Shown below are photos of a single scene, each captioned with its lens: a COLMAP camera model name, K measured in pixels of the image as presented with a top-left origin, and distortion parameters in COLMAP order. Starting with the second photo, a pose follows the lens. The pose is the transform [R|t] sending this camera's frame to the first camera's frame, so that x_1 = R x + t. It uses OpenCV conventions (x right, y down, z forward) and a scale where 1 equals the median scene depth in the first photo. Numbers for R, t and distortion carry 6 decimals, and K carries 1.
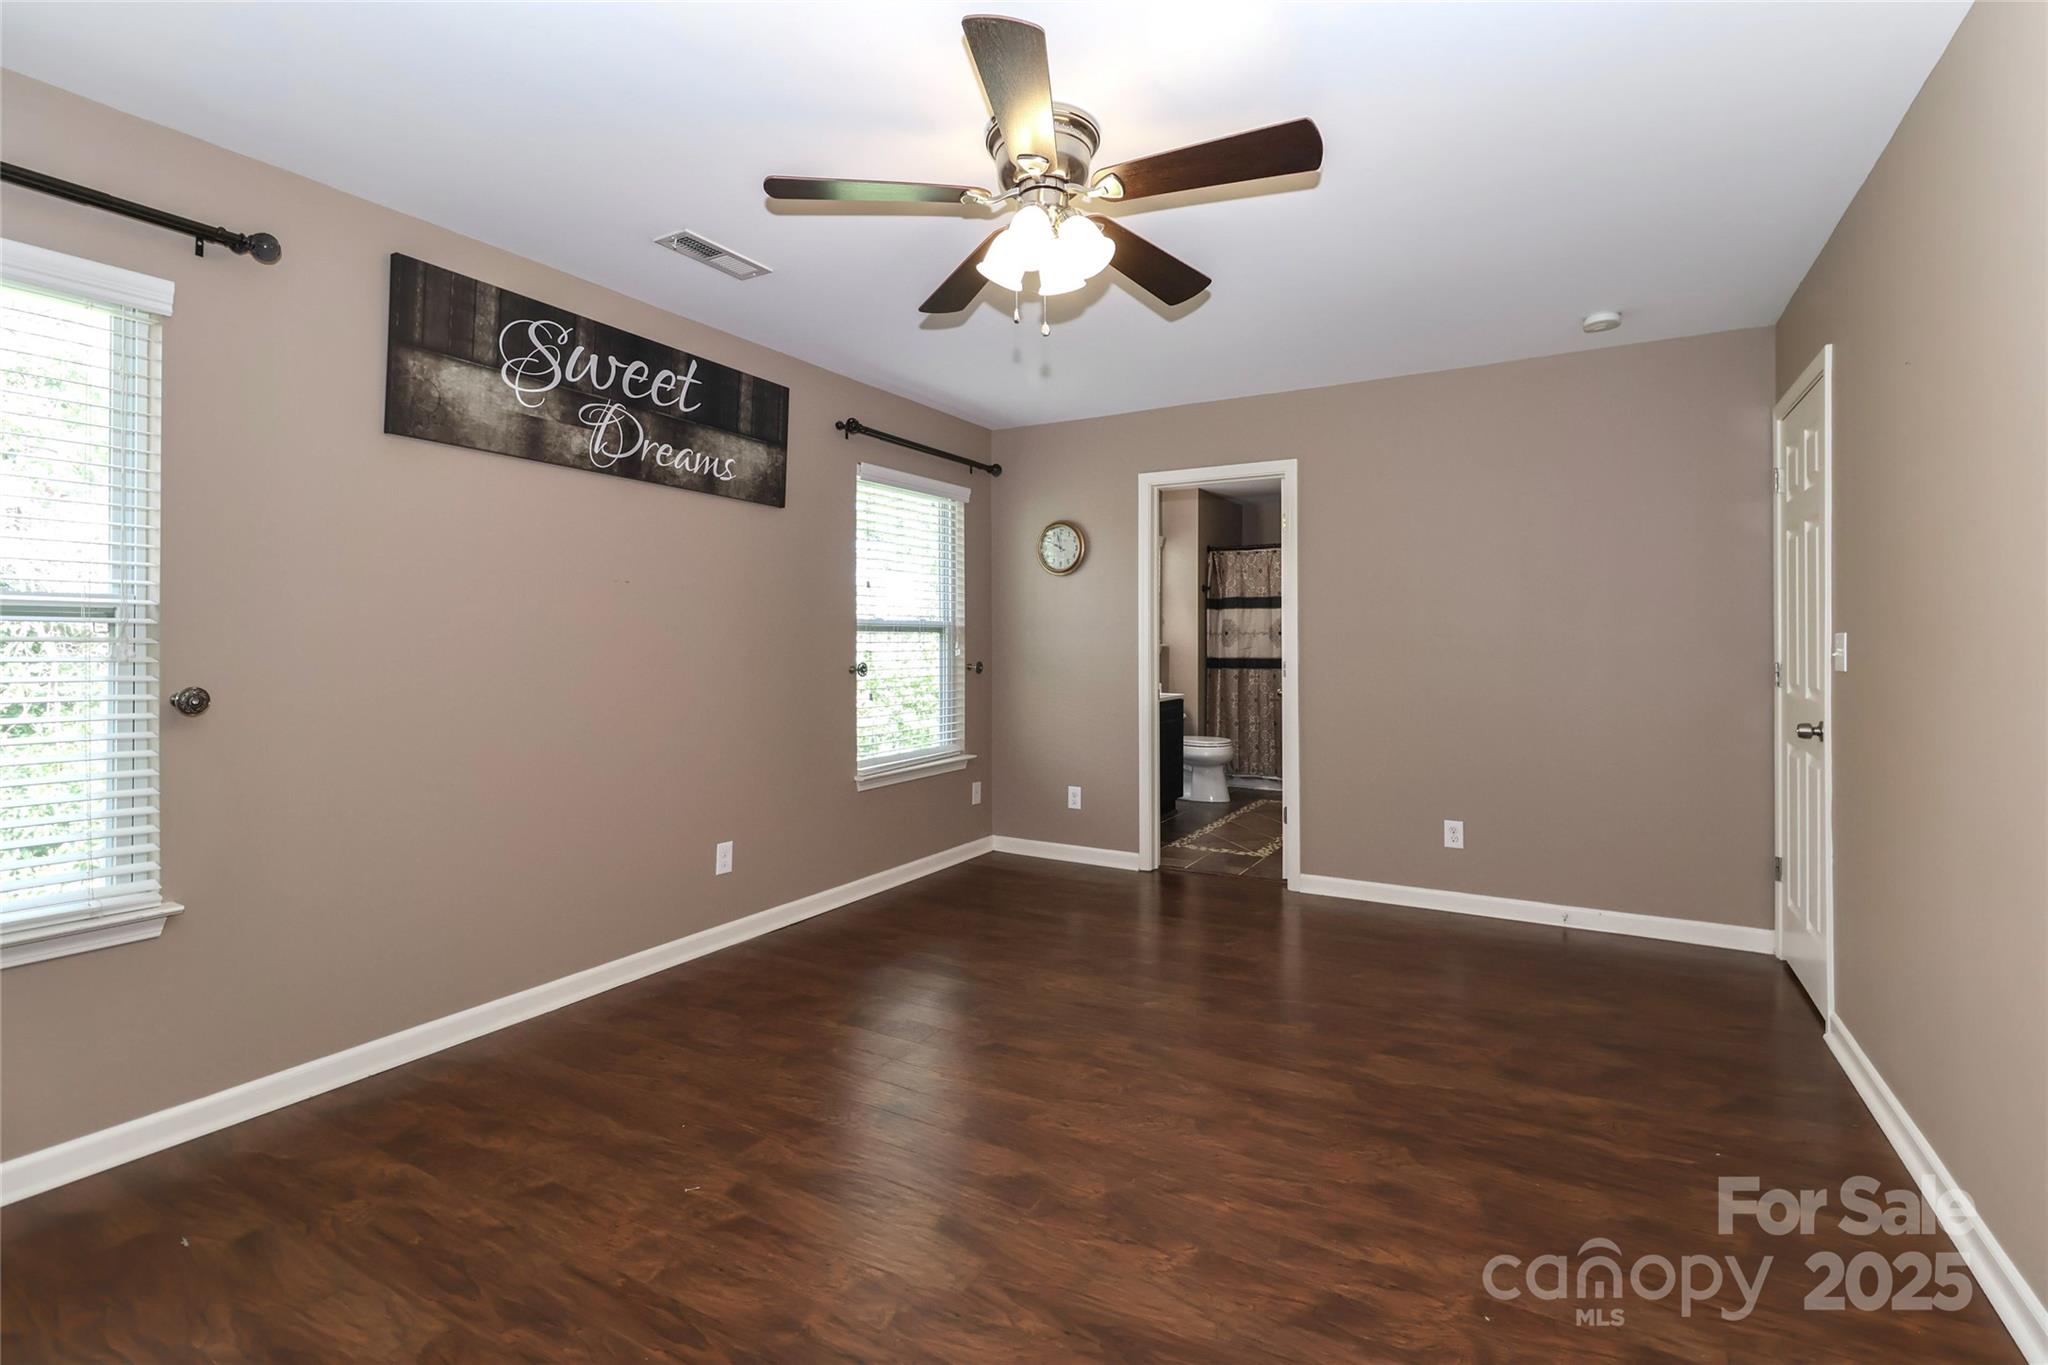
lens RADIAL K [[961.0, 0, 1027.8], [0, 961.0, 638.7], [0, 0, 1]] dist [0.016999, 0.000010]
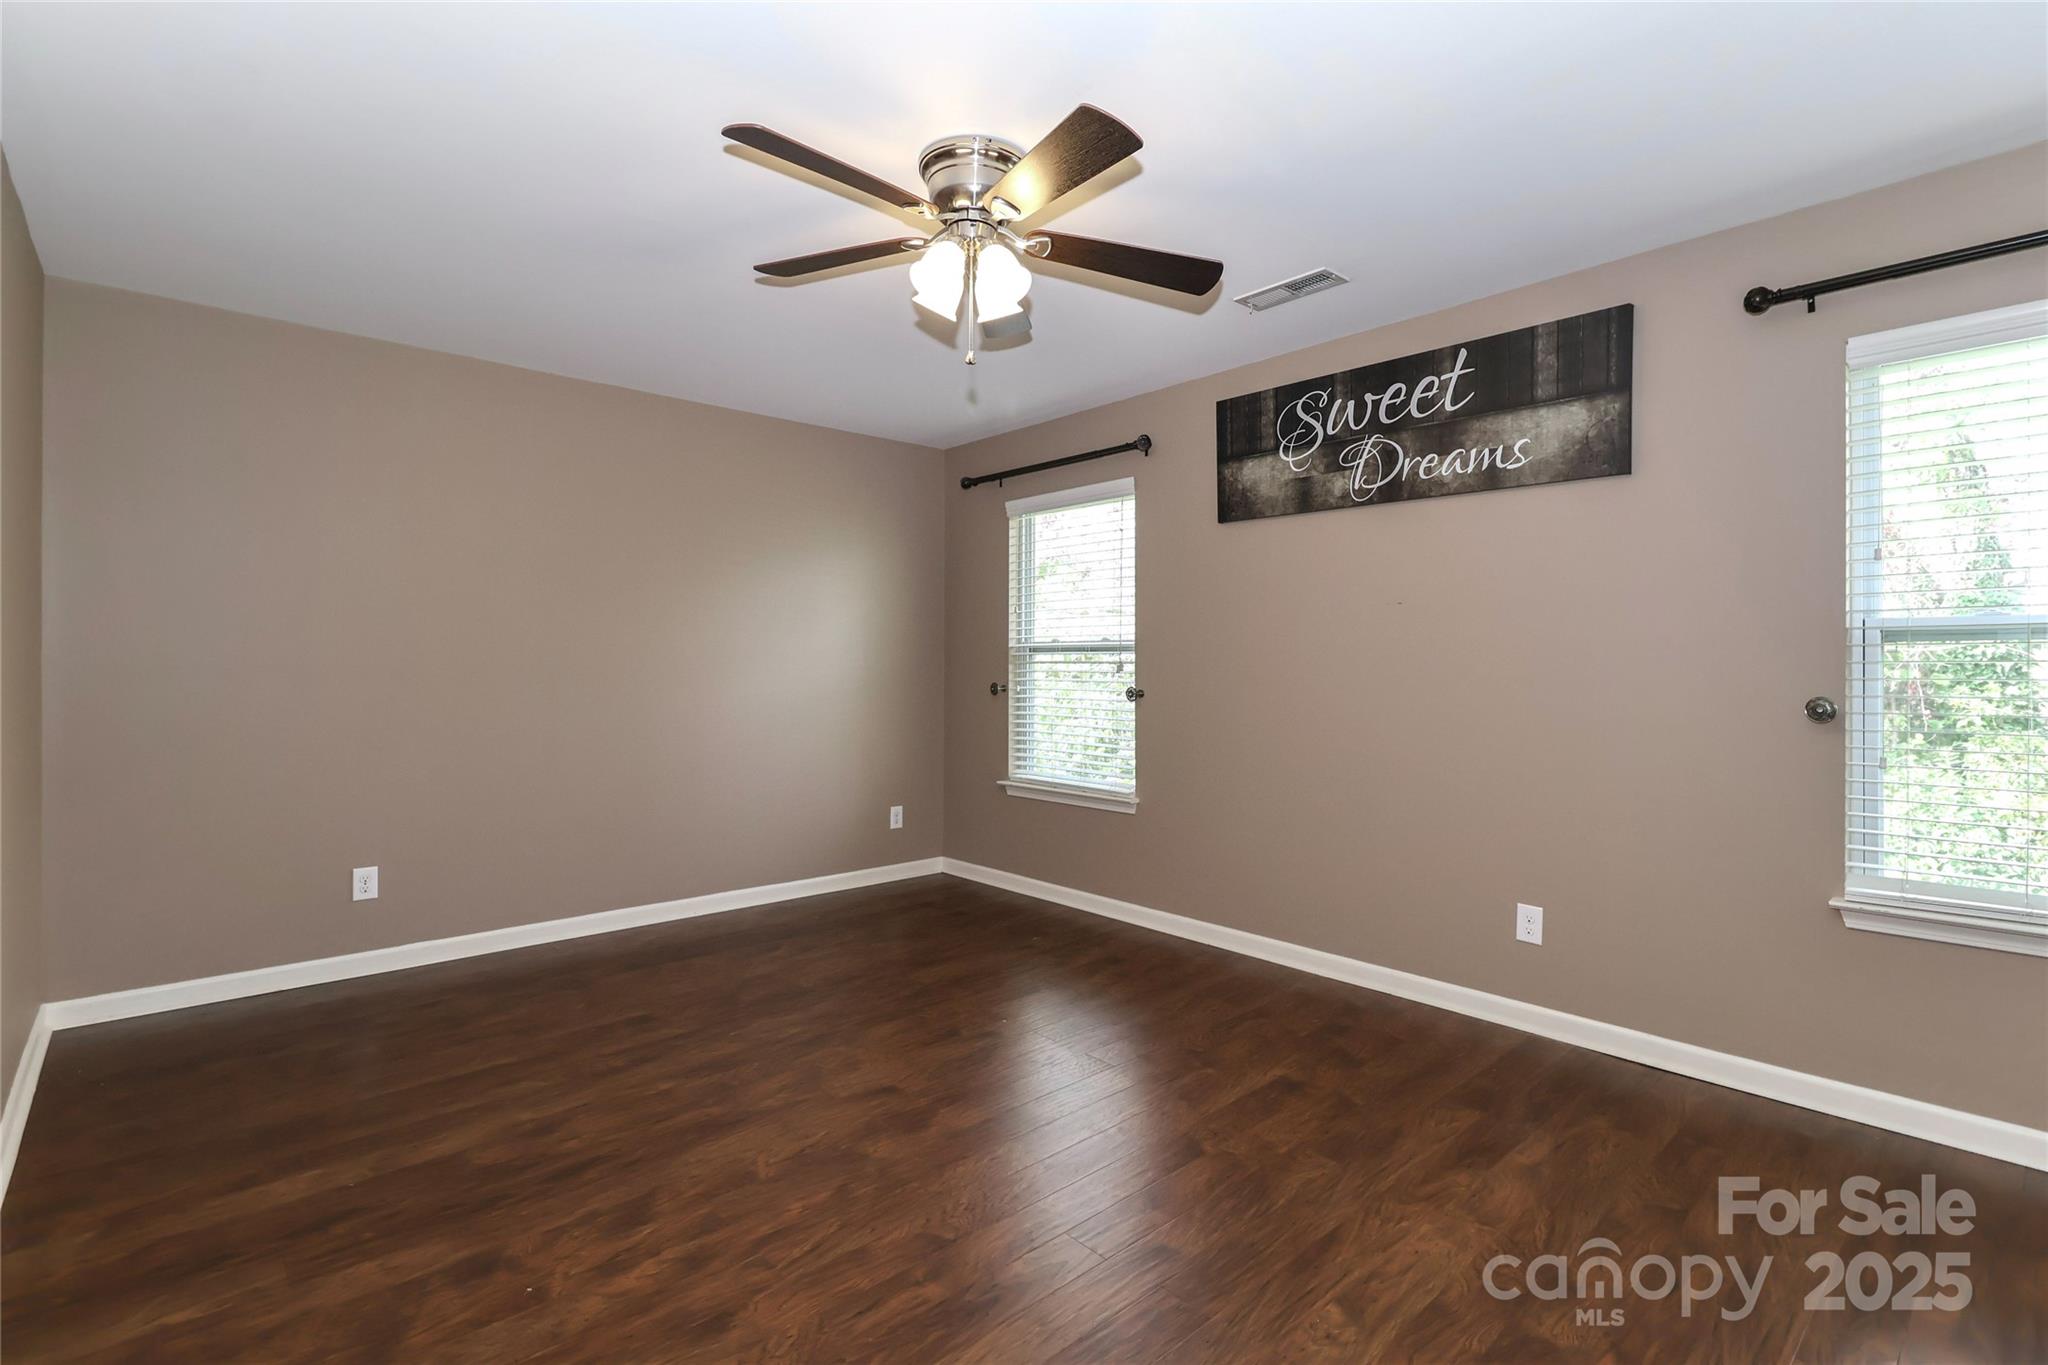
lens RADIAL K [[944.0, 0, 1027.4], [0, 944.0, 673.3], [0, 0, 1]] dist [0.002712, 0.000032]
pose [[-0.317989, 0.006144, -0.948075, 0.691206], [0.003150, 0.999980, 0.005424, 0.008586], [0.948089, -0.001261, -0.318002, 0.998717]]
